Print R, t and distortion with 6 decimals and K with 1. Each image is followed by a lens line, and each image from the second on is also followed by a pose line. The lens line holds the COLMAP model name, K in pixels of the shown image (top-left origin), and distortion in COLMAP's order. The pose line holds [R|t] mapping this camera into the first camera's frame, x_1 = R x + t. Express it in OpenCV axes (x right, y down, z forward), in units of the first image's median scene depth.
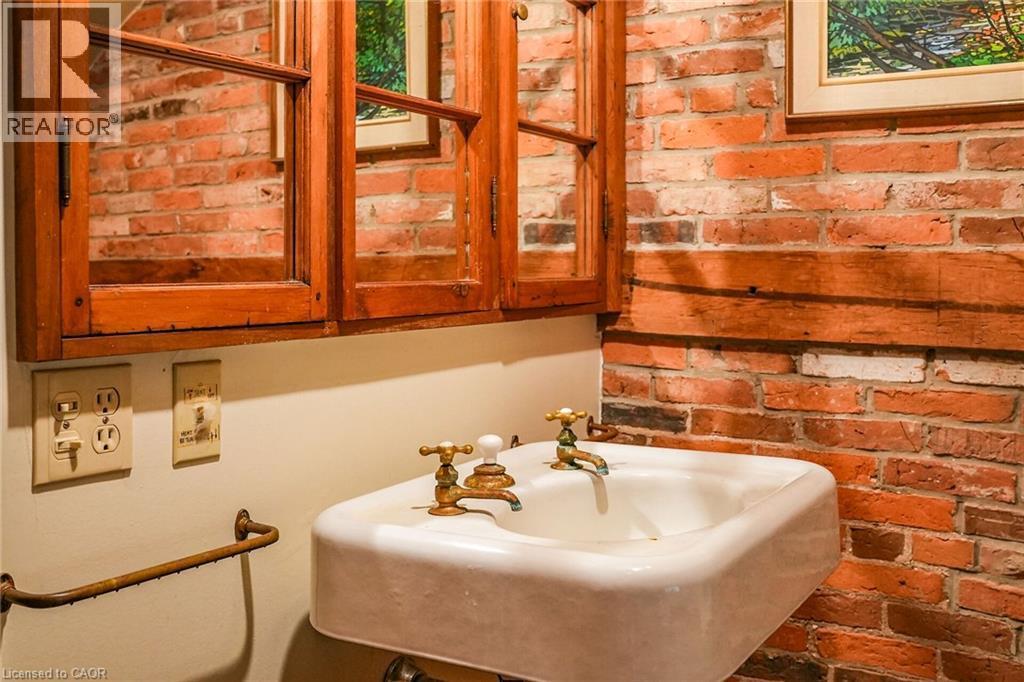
lens RADIAL K [[1032.1, 0, 523.6], [0, 1032.1, 275.4], [0, 0, 1]] dist [-0.059309, 0.000000]
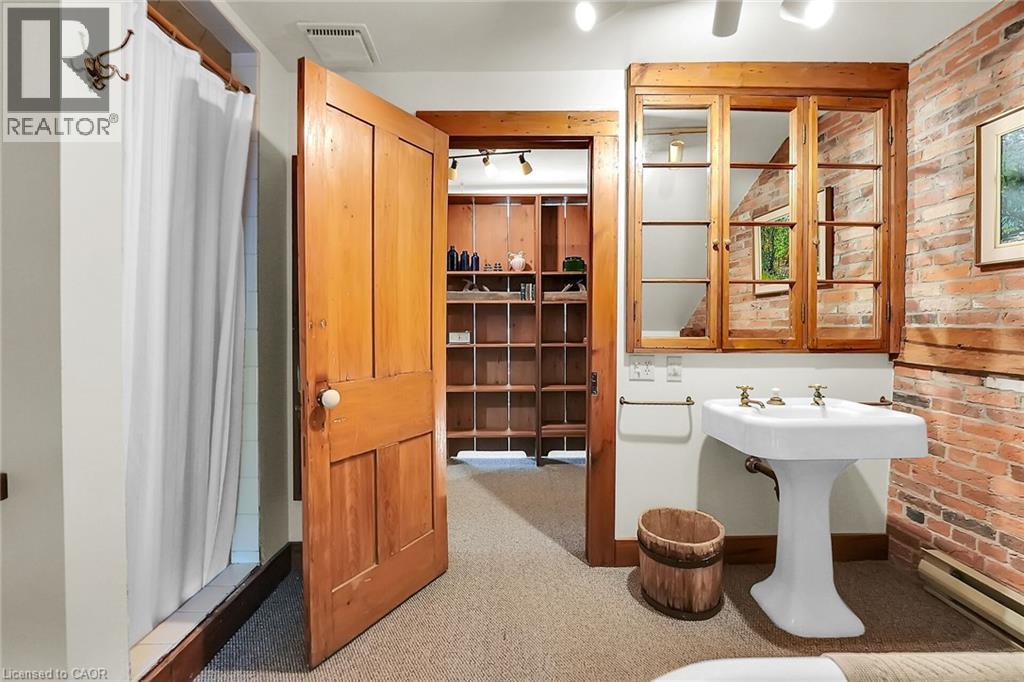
lens RADIAL K [[441.2, 0, 509.8], [0, 441.2, 335.5], [0, 0, 1]] dist [-0.015654, -0.001811]
pose [[0.520087, 0.017924, -0.853925, 0.499346], [-0.010578, 0.999838, 0.014544, -0.010453], [0.854047, 0.001468, 0.520193, -0.276584]]
